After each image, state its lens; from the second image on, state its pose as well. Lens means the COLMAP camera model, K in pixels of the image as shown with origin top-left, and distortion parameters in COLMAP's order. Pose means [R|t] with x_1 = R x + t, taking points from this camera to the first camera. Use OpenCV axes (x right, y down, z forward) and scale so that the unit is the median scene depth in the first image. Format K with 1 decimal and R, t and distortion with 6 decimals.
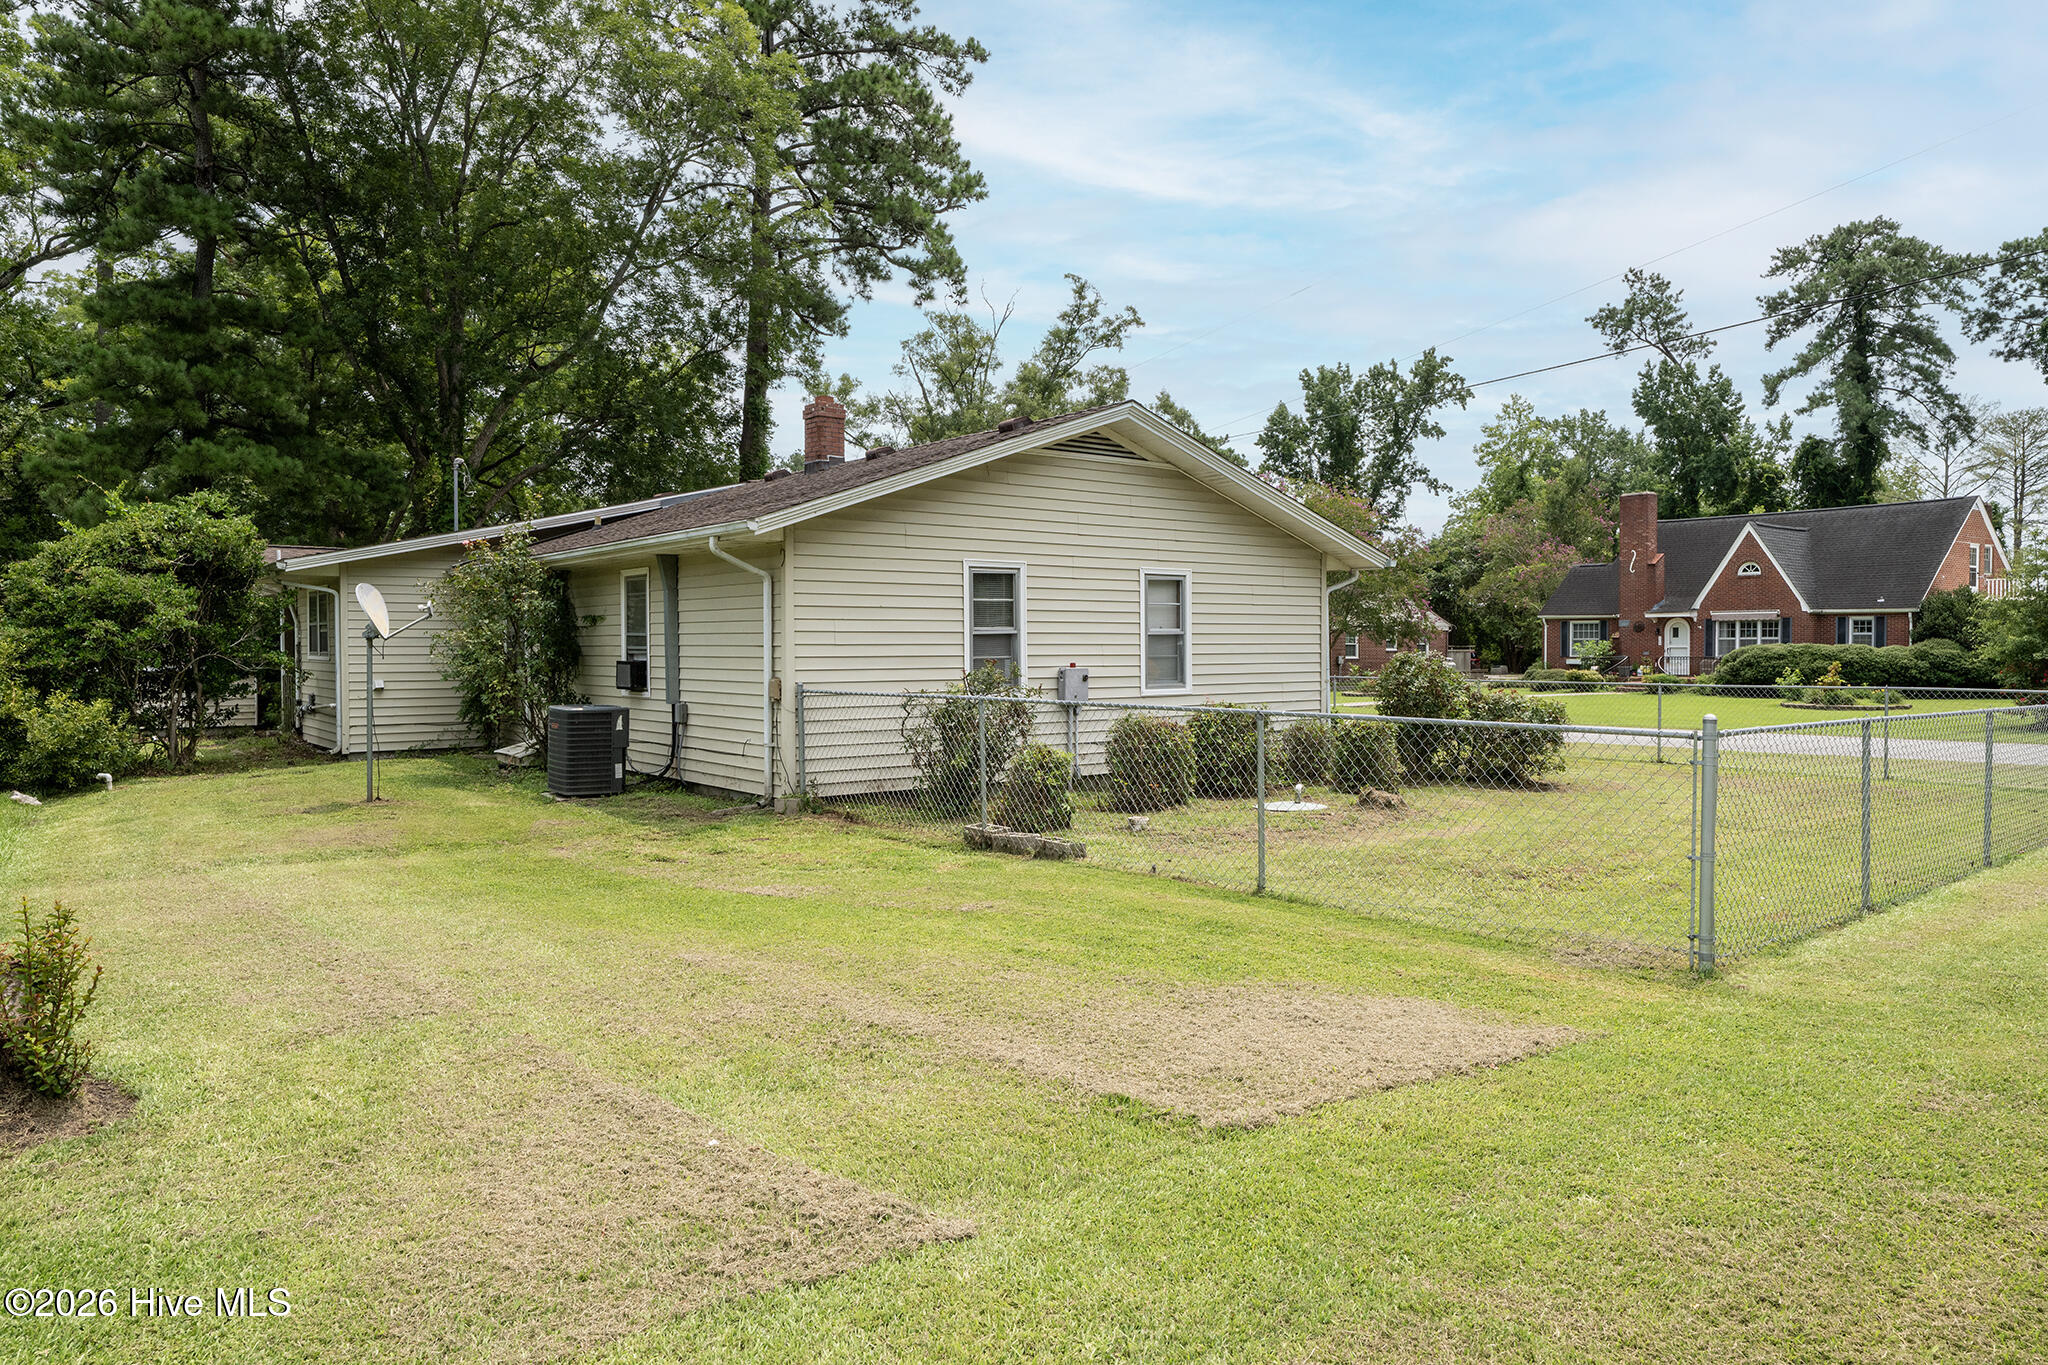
lens RADIAL K [[1375.9, 0, 1024.6], [0, 1375.9, 687.7], [0, 0, 1]] dist [-0.001295, 0.003127]
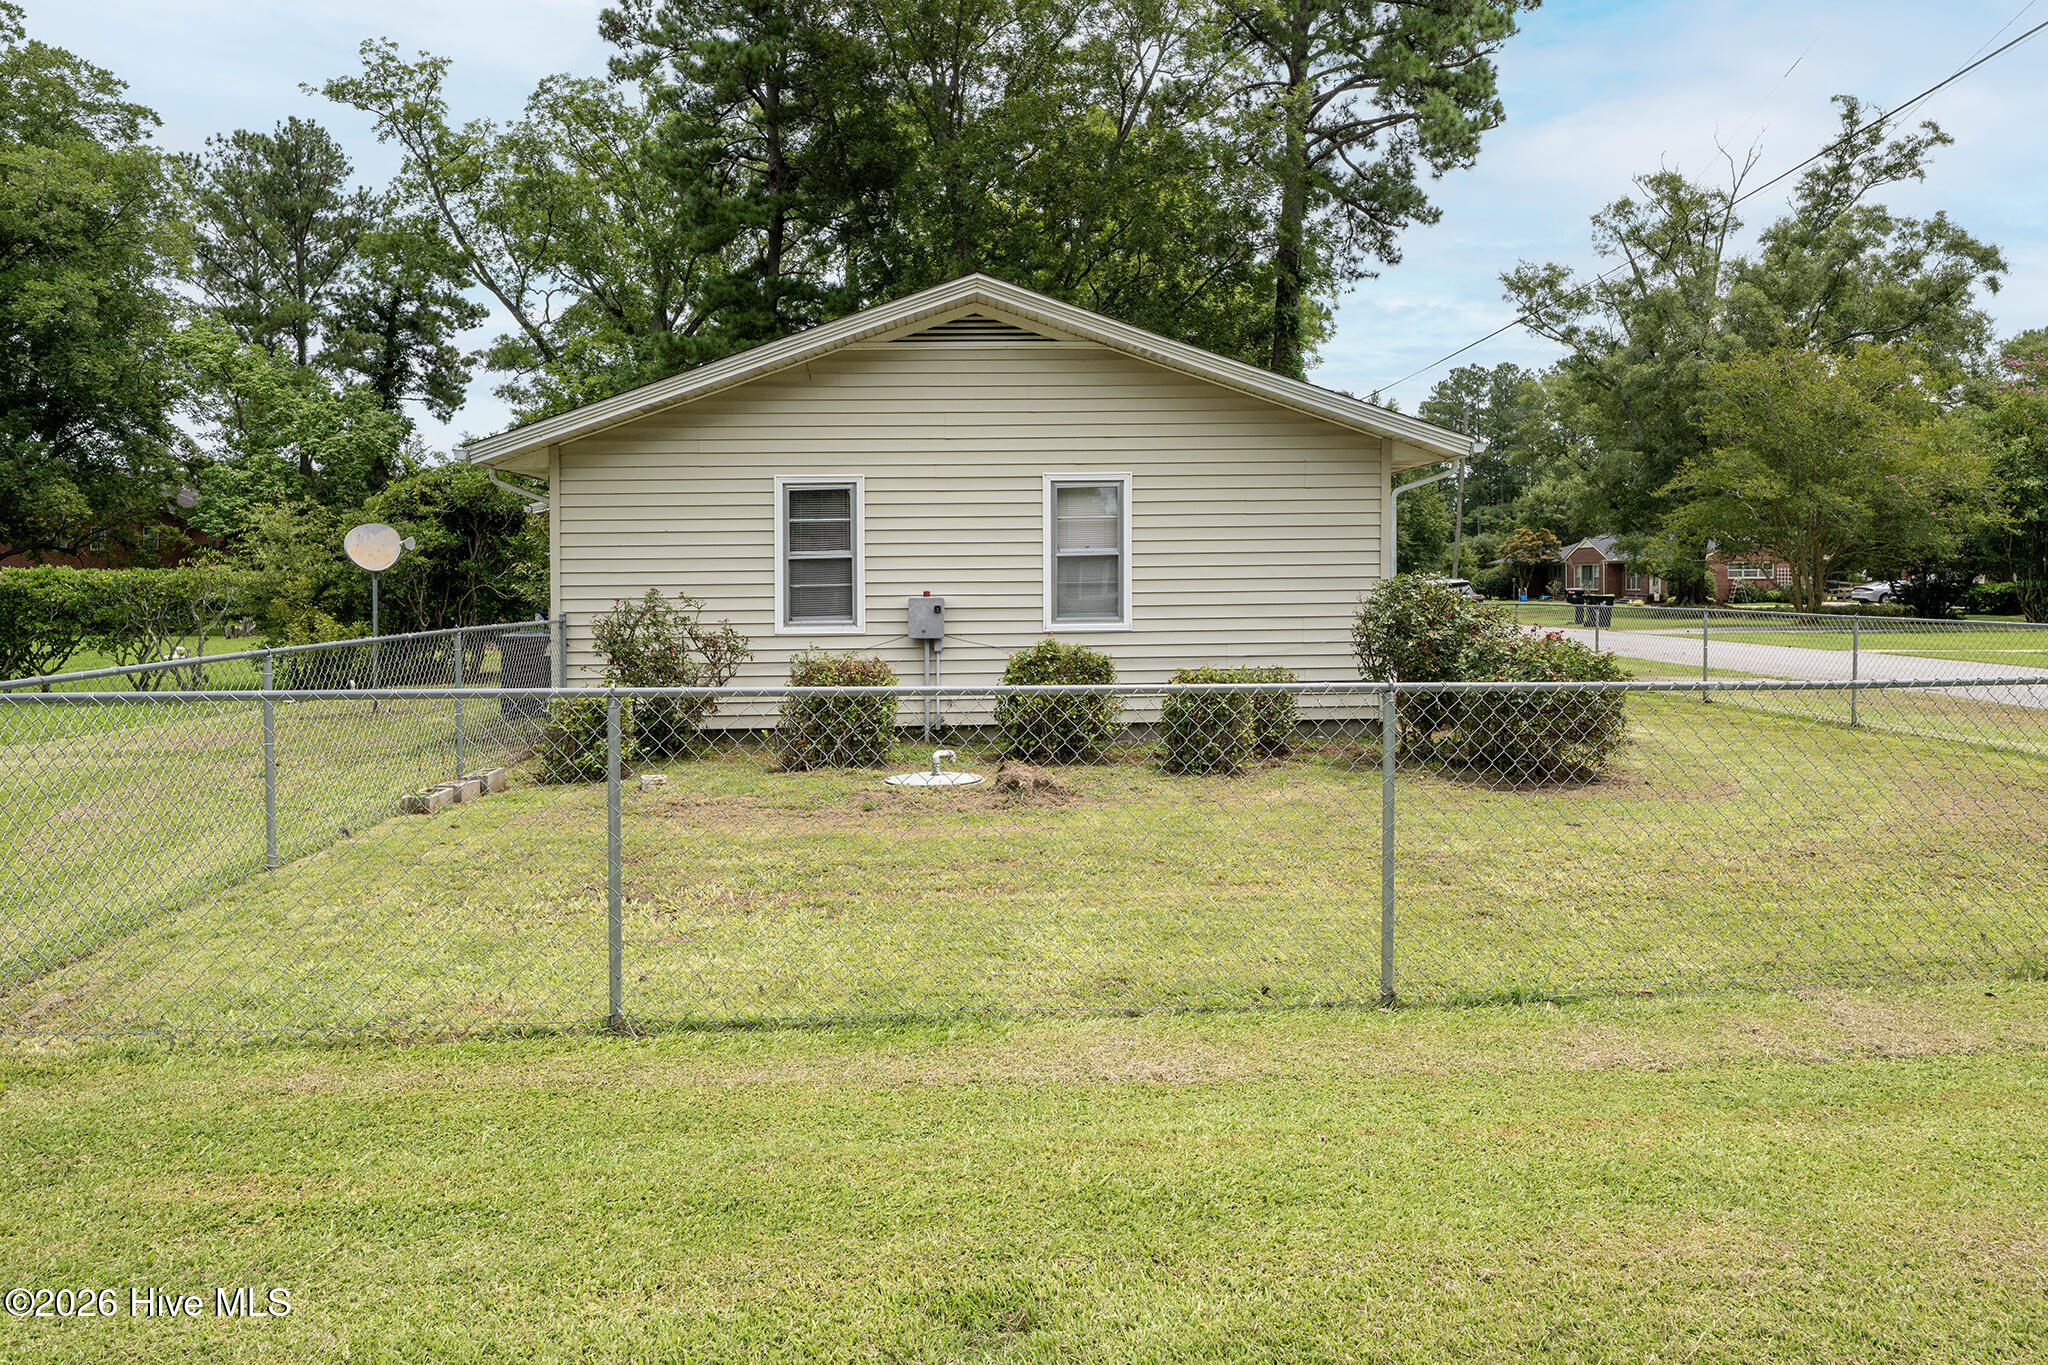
lens RADIAL K [[1375.9, 0, 1024.7], [0, 1375.9, 667.4], [0, 0, 1]] dist [-0.001295, 0.003127]
pose [[0.809025, 0.031884, -0.586909, 0.490949], [-0.008690, 0.999067, 0.042297, -0.006368], [0.587710, -0.029119, 0.808547, 0.292685]]
